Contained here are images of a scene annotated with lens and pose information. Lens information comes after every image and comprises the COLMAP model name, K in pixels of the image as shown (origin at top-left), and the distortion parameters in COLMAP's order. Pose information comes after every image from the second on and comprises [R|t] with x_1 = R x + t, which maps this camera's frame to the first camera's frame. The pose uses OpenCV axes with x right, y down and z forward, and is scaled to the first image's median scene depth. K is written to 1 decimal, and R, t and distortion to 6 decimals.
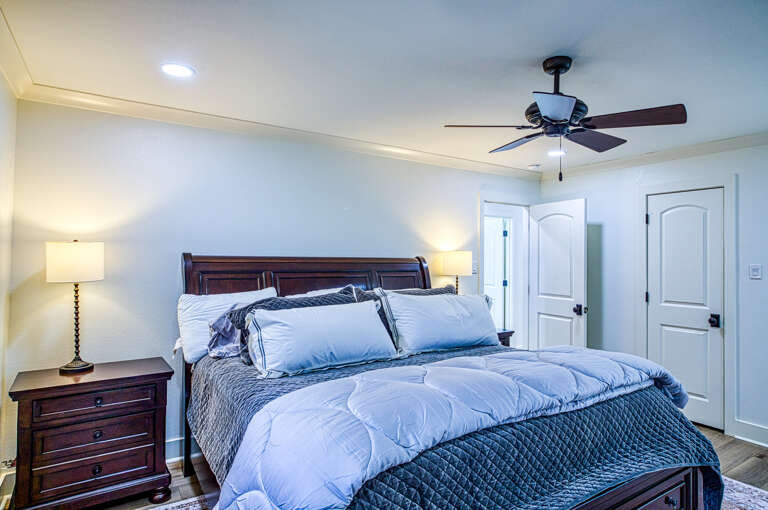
lens RADIAL K [[434.3, 0, 386.2], [0, 434.3, 255.6], [0, 0, 1]] dist [-0.006492, -0.001305]
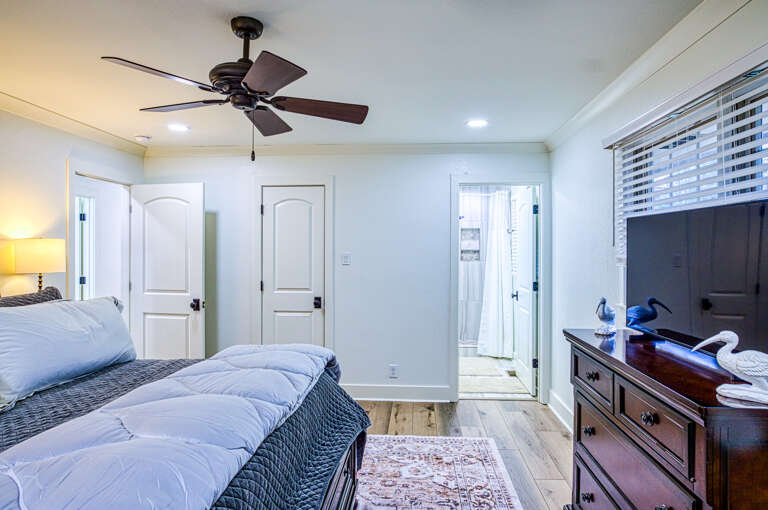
lens RADIAL K [[464.6, 0, 384.1], [0, 464.6, 252.2], [0, 0, 1]] dist [-0.028010, 0.006548]
pose [[0.603736, -0.010399, 0.797117, -0.108743], [-0.001113, 0.999903, 0.013887, 0.000766], [-0.797184, -0.009272, 0.603666, 0.123174]]
